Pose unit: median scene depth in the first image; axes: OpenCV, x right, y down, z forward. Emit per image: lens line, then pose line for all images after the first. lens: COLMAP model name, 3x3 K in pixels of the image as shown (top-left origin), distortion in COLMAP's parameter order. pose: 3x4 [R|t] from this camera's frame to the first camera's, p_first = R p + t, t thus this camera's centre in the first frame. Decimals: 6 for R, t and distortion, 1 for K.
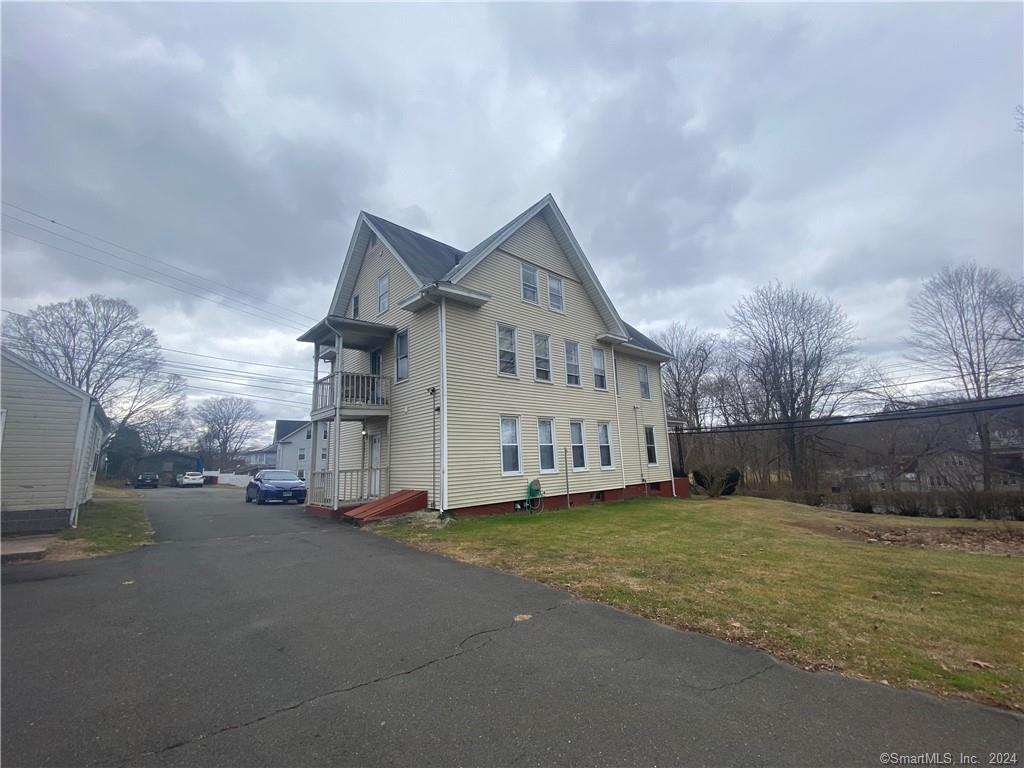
lens RADIAL K [[413.3, 0, 512.0], [0, 413.3, 384.0], [0, 0, 1]] dist [0.002419, 0.000117]
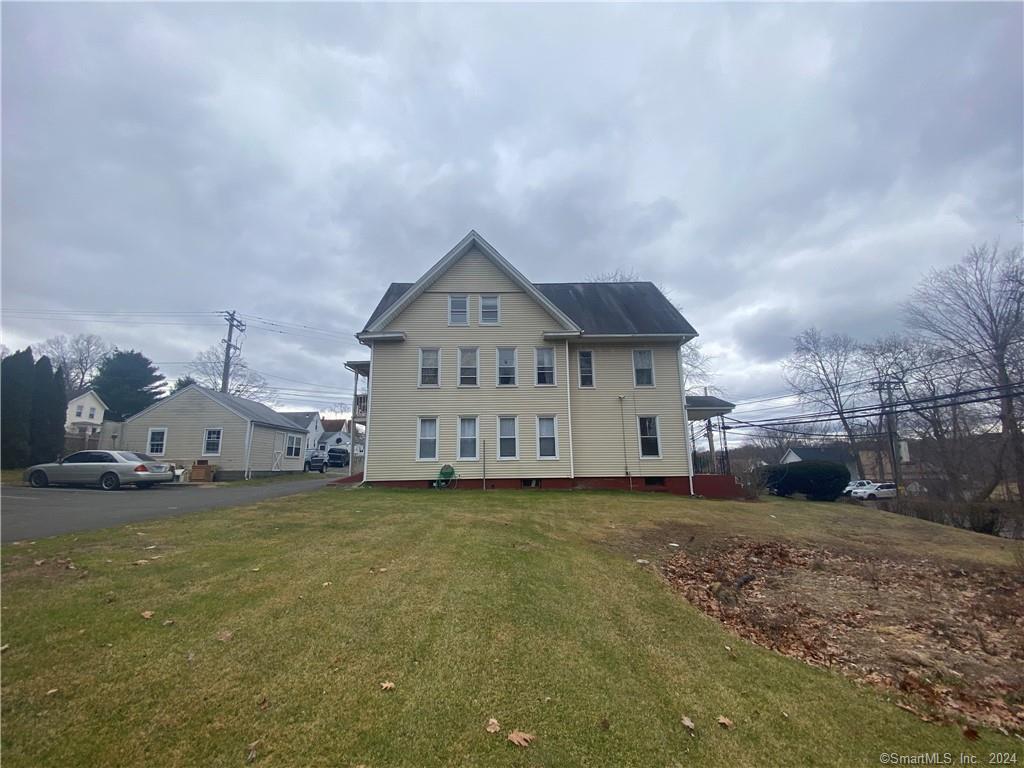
lens RADIAL K [[409.4, 0, 512.0], [0, 409.4, 384.0], [0, 0, 1]] dist [-0.001337, -0.000106]
pose [[0.765100, -0.101649, -0.635837, 0.944473], [0.104424, 0.993977, -0.033250, 0.040271], [0.635387, -0.040957, 0.771107, 0.139741]]
